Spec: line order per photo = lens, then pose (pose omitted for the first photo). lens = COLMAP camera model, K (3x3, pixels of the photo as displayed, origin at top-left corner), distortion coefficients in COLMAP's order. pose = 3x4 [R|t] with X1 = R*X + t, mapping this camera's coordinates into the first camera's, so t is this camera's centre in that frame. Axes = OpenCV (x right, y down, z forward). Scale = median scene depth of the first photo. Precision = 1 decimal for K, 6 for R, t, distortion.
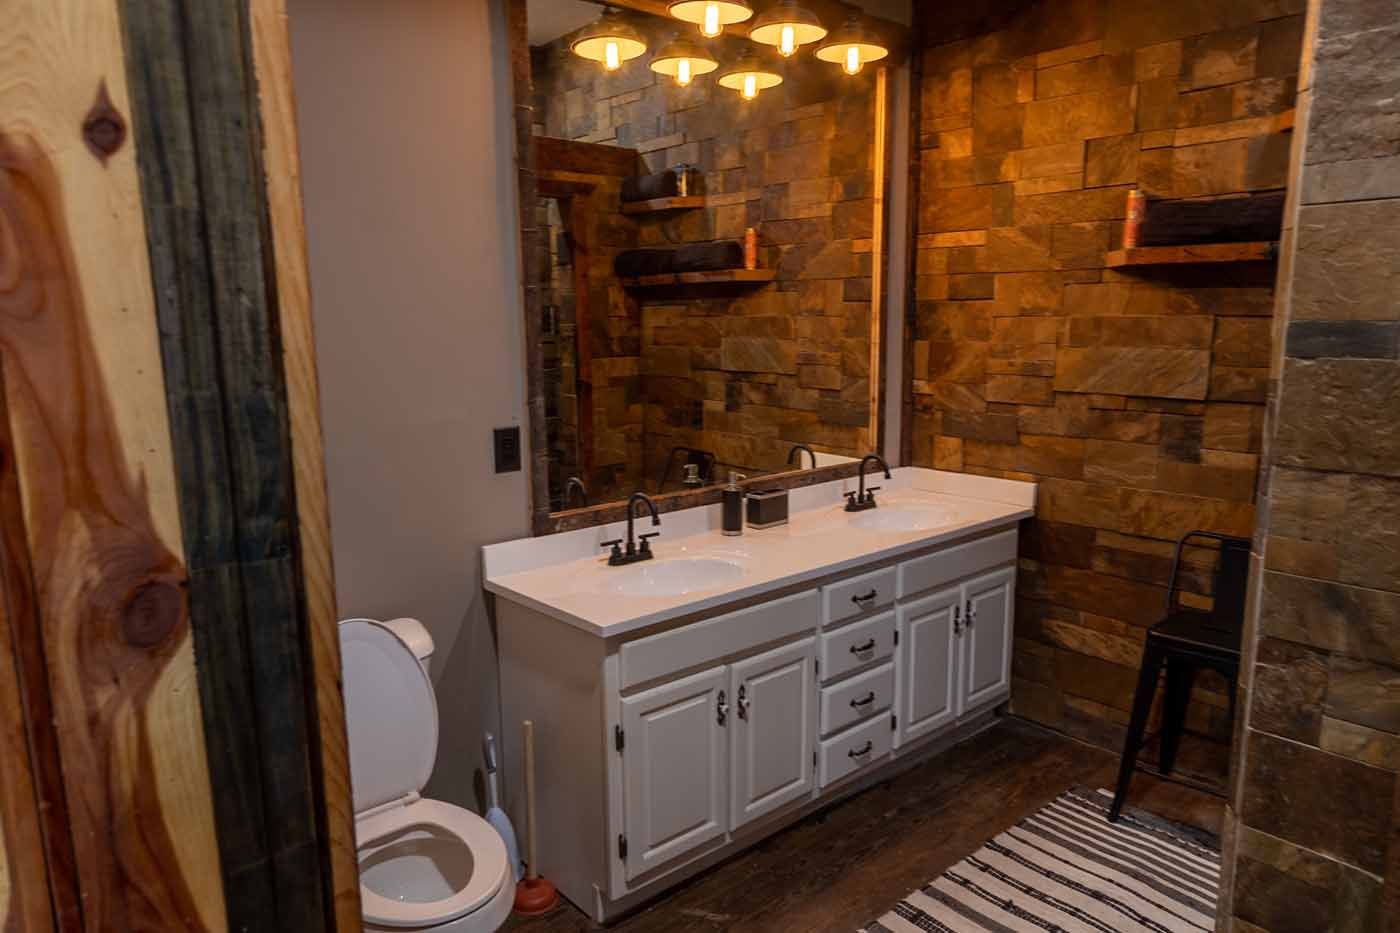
lens RADIAL K [[927.3, 0, 695.5], [0, 927.3, 473.5], [0, 0, 1]] dist [0.007622, 0.000129]
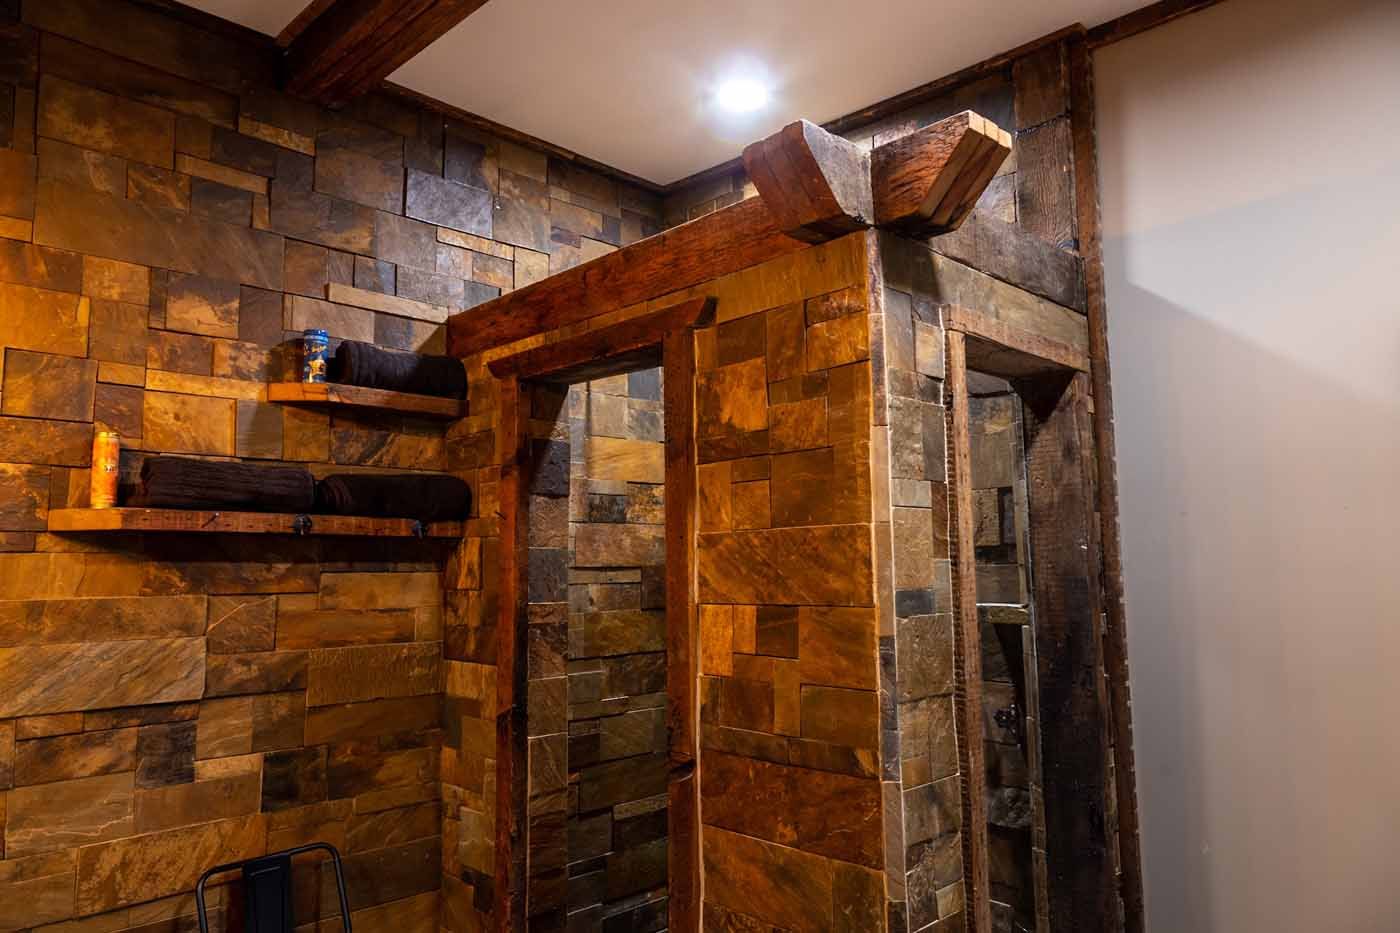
lens RADIAL K [[927.3, 0, 698.4], [0, 927.3, 467.1], [0, 0, 1]] dist [0.007622, 0.000129]
pose [[-0.052278, 0.116851, 0.991773, -0.301153], [0.185211, 0.977035, -0.105352, -0.110334], [-0.981307, 0.178180, -0.072720, 0.596678]]
